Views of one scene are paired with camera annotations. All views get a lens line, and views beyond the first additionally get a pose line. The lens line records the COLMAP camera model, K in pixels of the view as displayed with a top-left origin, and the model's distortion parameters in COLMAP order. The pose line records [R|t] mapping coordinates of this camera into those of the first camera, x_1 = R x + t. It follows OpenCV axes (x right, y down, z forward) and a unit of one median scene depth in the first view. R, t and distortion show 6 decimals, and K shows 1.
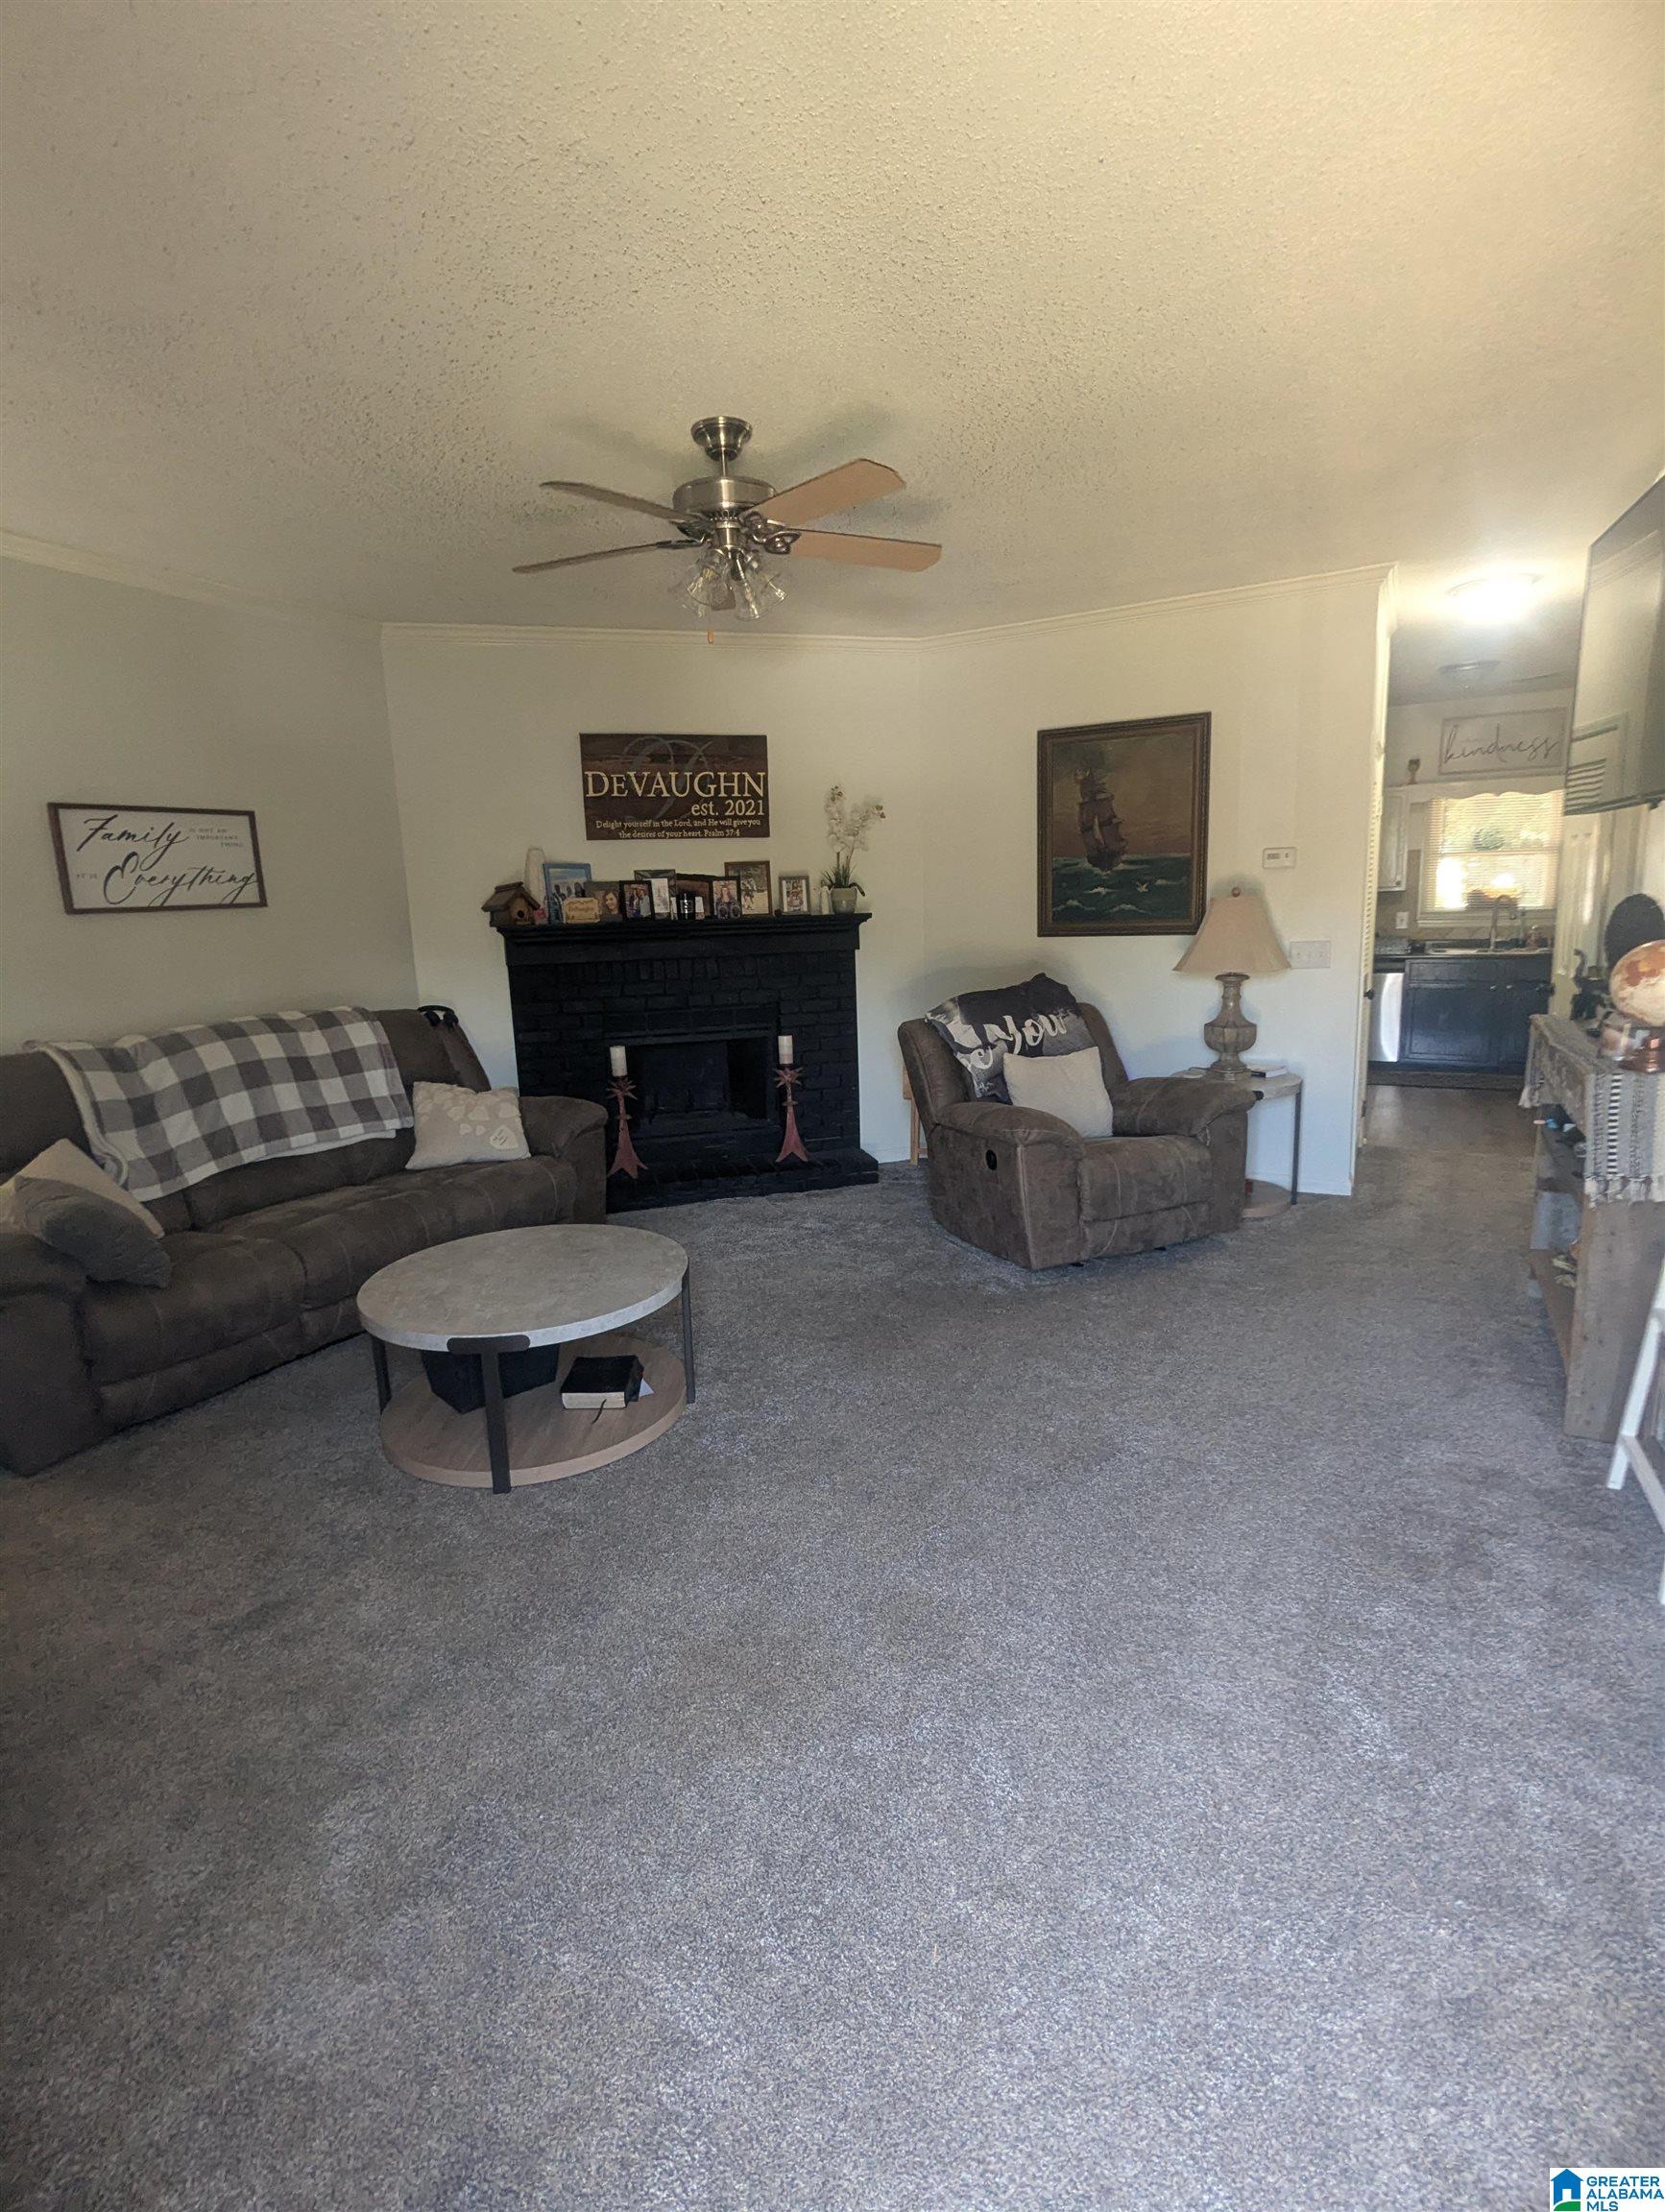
lens RADIAL K [[1052.8, 0, 831.3], [0, 1052.8, 1096.3], [0, 0, 1]] dist [0.000551, -0.001231]
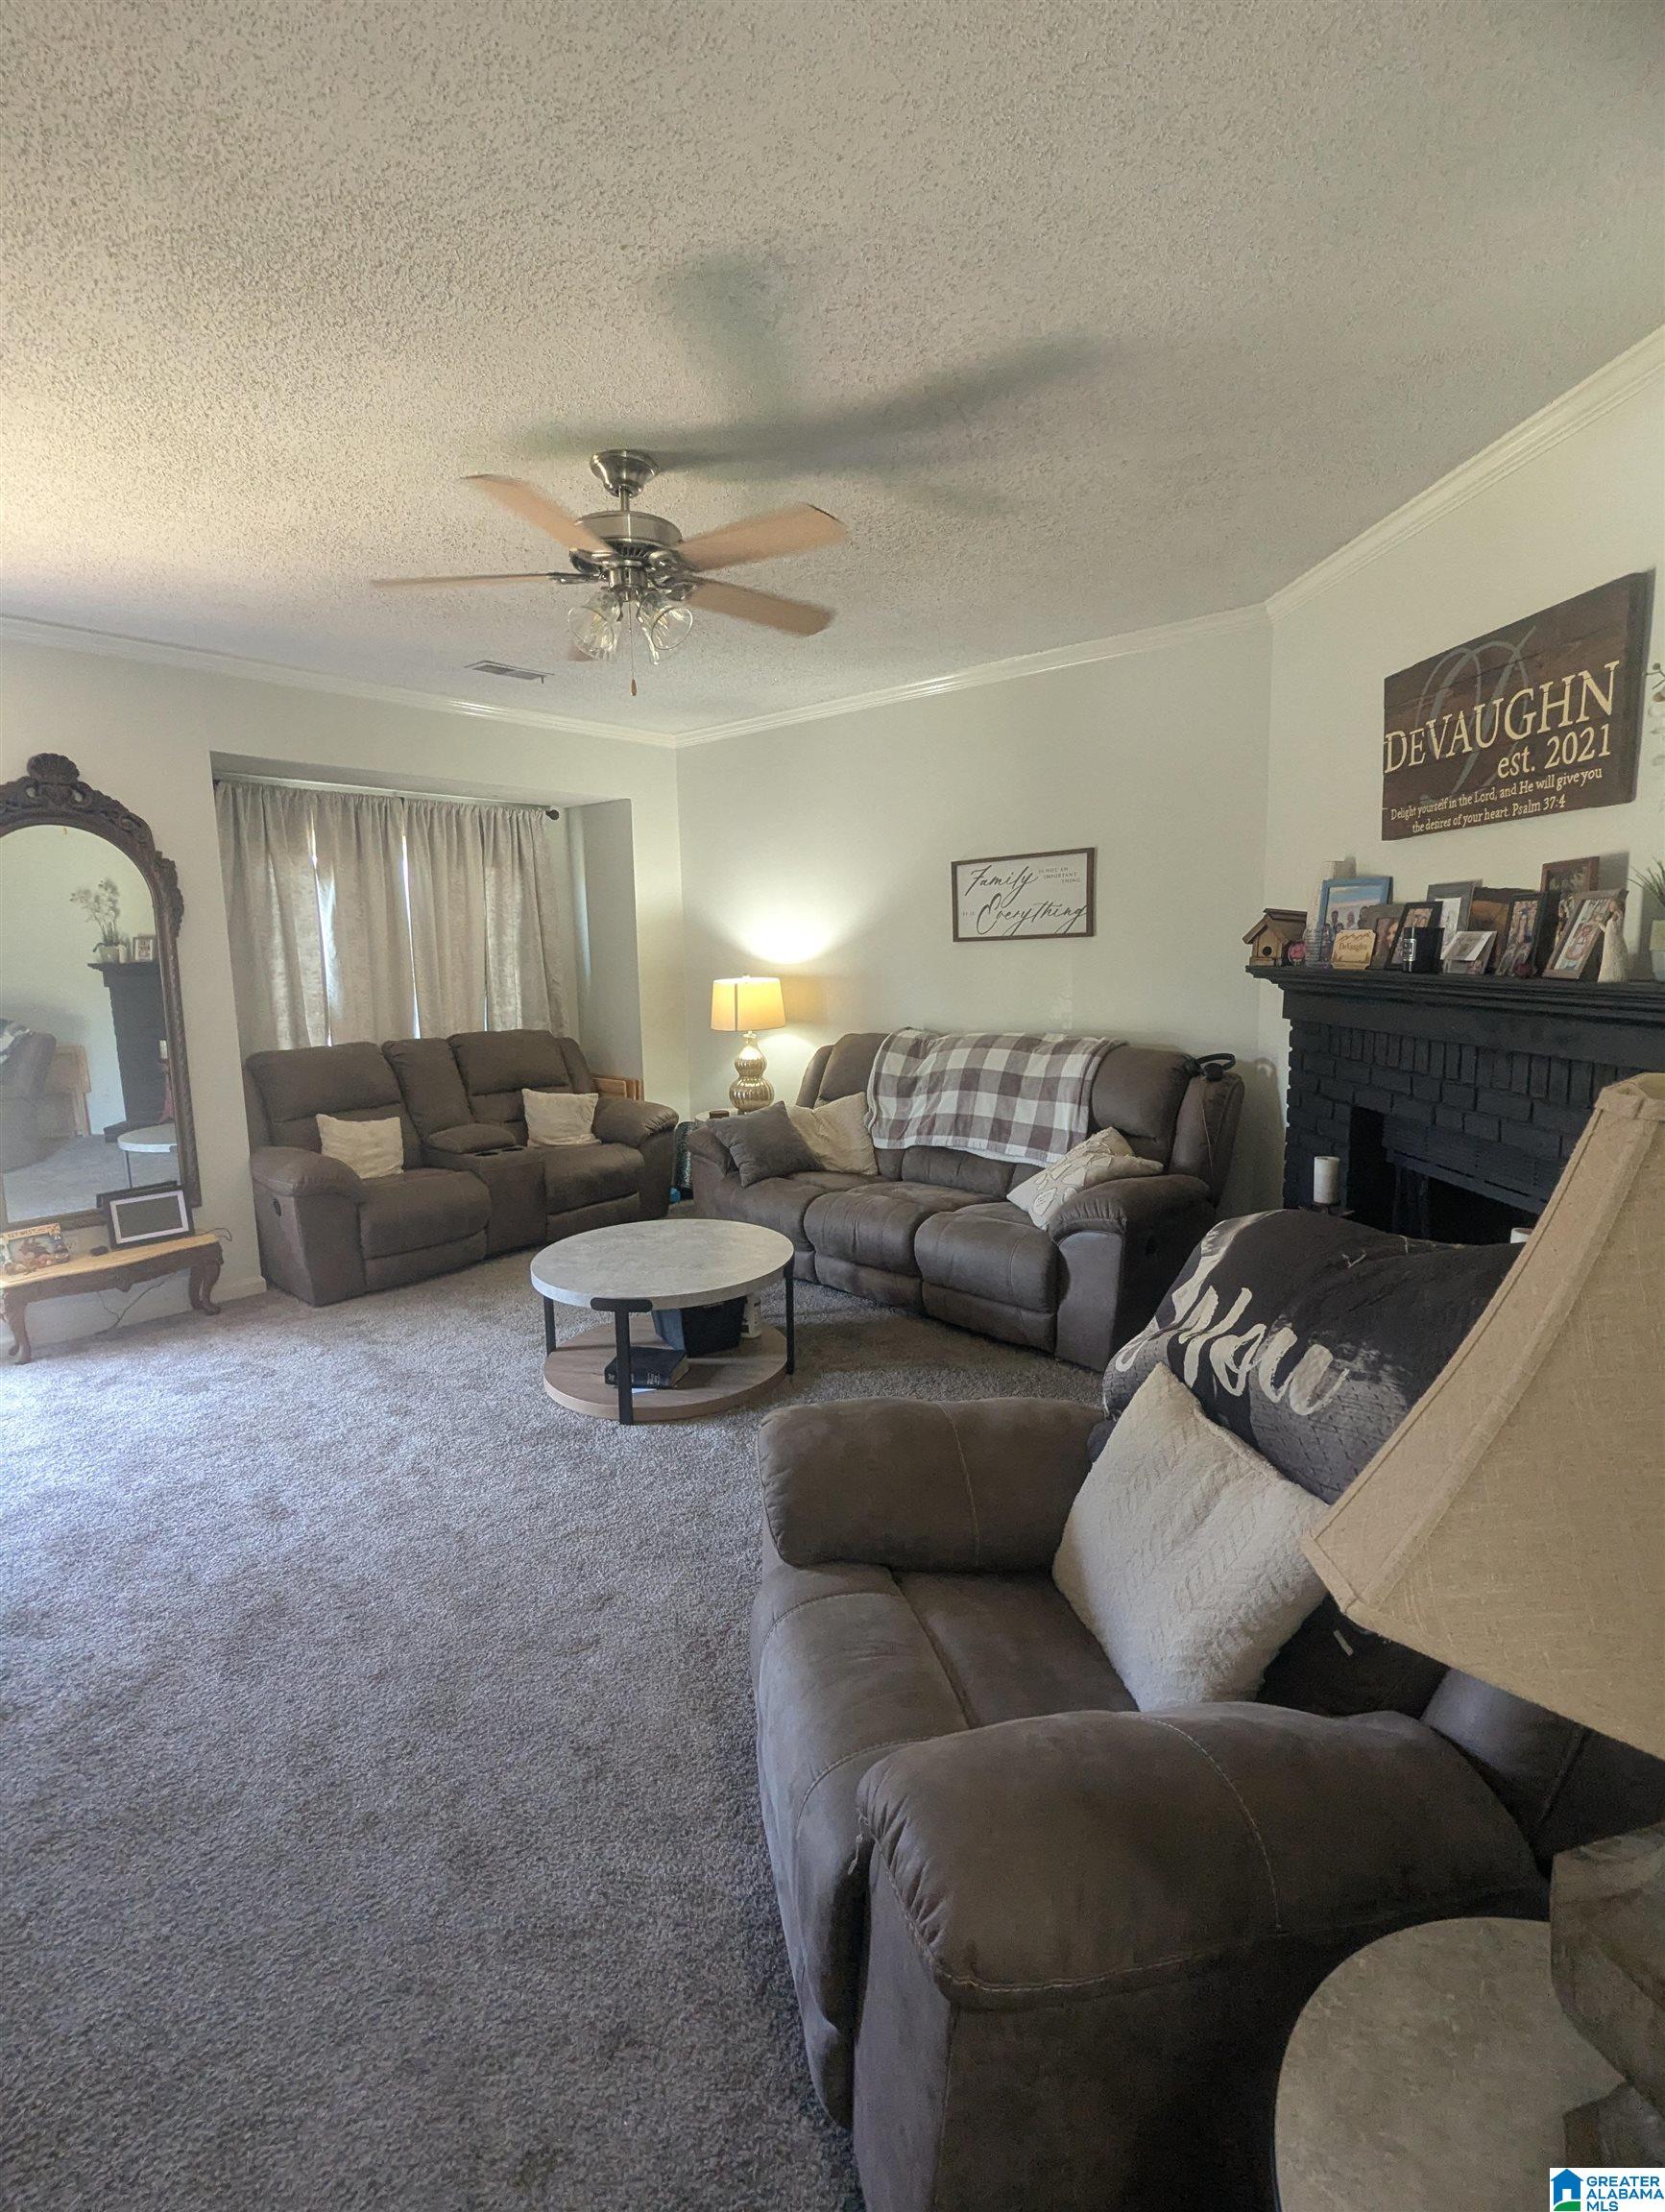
lens RADIAL K [[1052.8, 0, 836.0], [0, 1052.8, 1092.7], [0, 0, 1]] dist [0.000551, -0.001231]
pose [[-0.209113, 0.176612, -0.961811, 0.585315], [-0.148774, 0.966361, 0.209794, -0.215979], [0.966508, 0.186963, -0.175803, 0.983614]]
